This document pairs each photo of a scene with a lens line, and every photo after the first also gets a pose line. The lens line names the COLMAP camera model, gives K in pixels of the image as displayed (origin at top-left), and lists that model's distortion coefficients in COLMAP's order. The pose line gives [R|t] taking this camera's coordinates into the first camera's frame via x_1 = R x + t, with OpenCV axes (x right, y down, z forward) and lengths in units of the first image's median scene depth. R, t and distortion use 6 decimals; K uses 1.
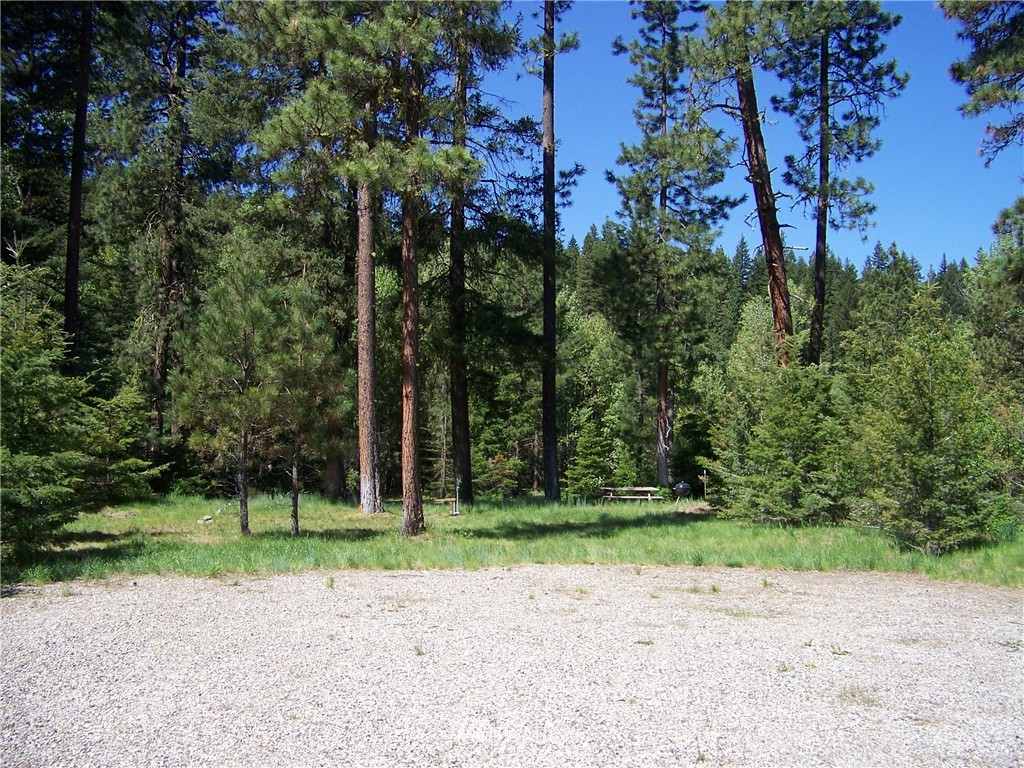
lens RADIAL K [[1085.8, 0, 541.7], [0, 1085.8, 385.1], [0, 0, 1]] dist [-0.263193, 0.344992]
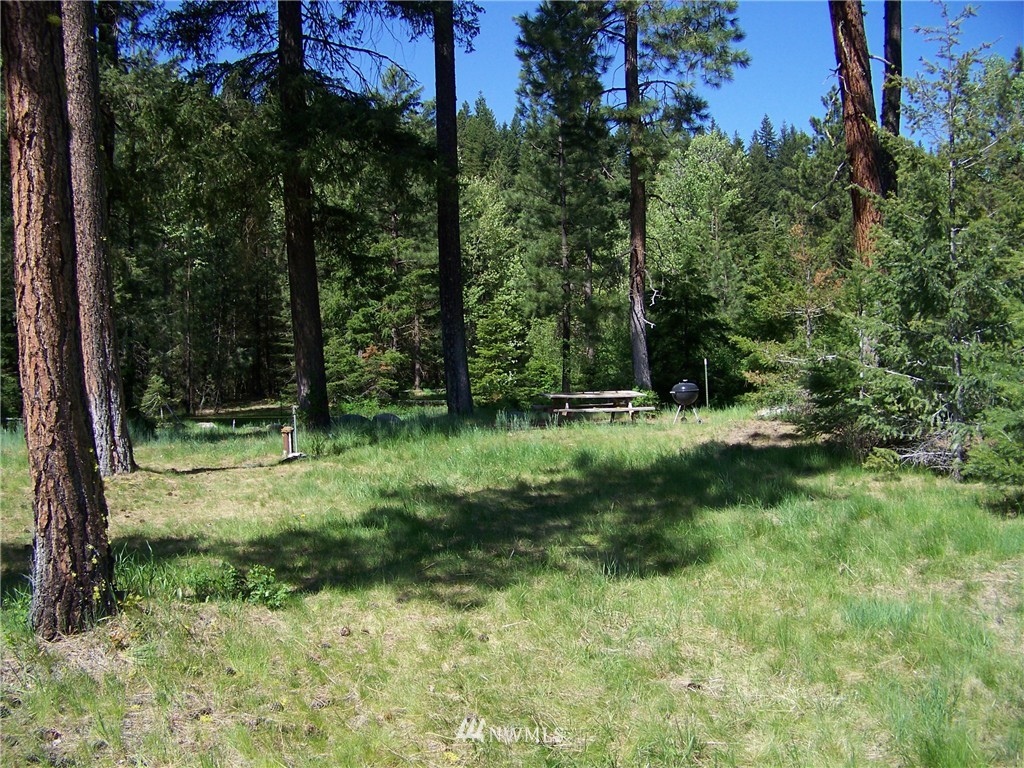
lens RADIAL K [[1085.8, 0, 541.7], [0, 1085.8, 385.1], [0, 0, 1]] dist [-0.263193, 0.344992]
pose [[0.992783, -0.037037, 0.114063, -0.013446], [0.025284, 0.994379, 0.102817, 0.027110], [-0.117230, -0.099191, 0.988139, 0.389886]]
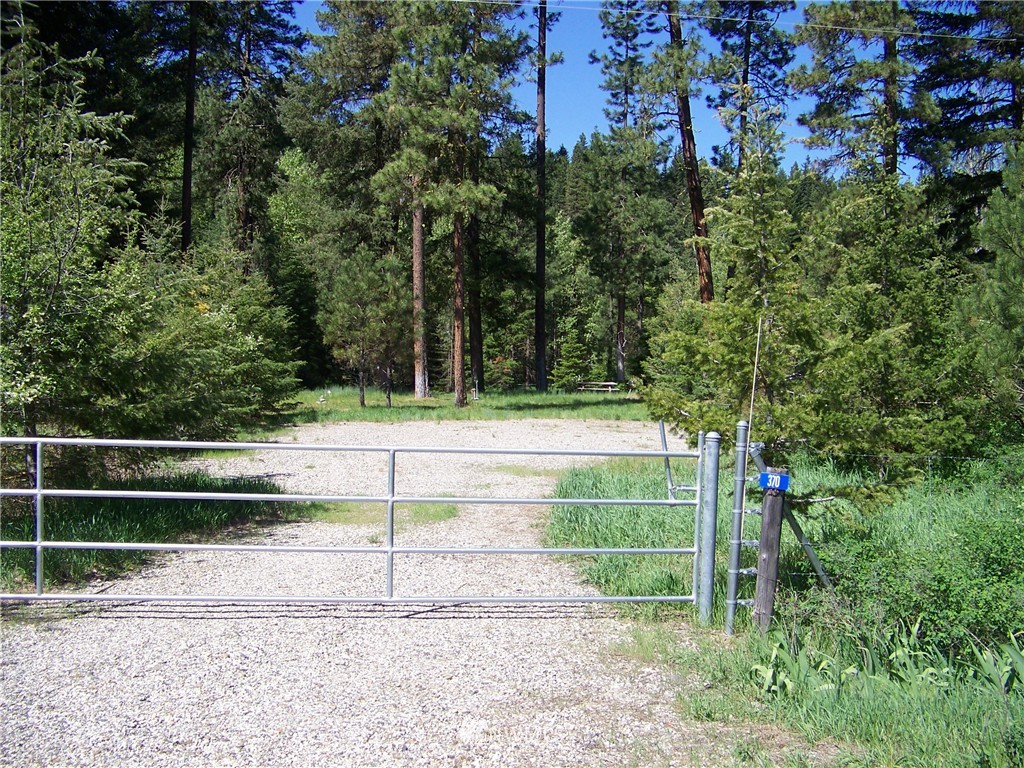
lens RADIAL K [[1085.8, 0, 541.7], [0, 1085.8, 385.1], [0, 0, 1]] dist [-0.263193, 0.344992]
pose [[0.999934, 0.005748, 0.009914, -0.004148], [-0.006642, 0.995682, 0.092597, -0.030491], [-0.009338, -0.092657, 0.995654, -0.385055]]
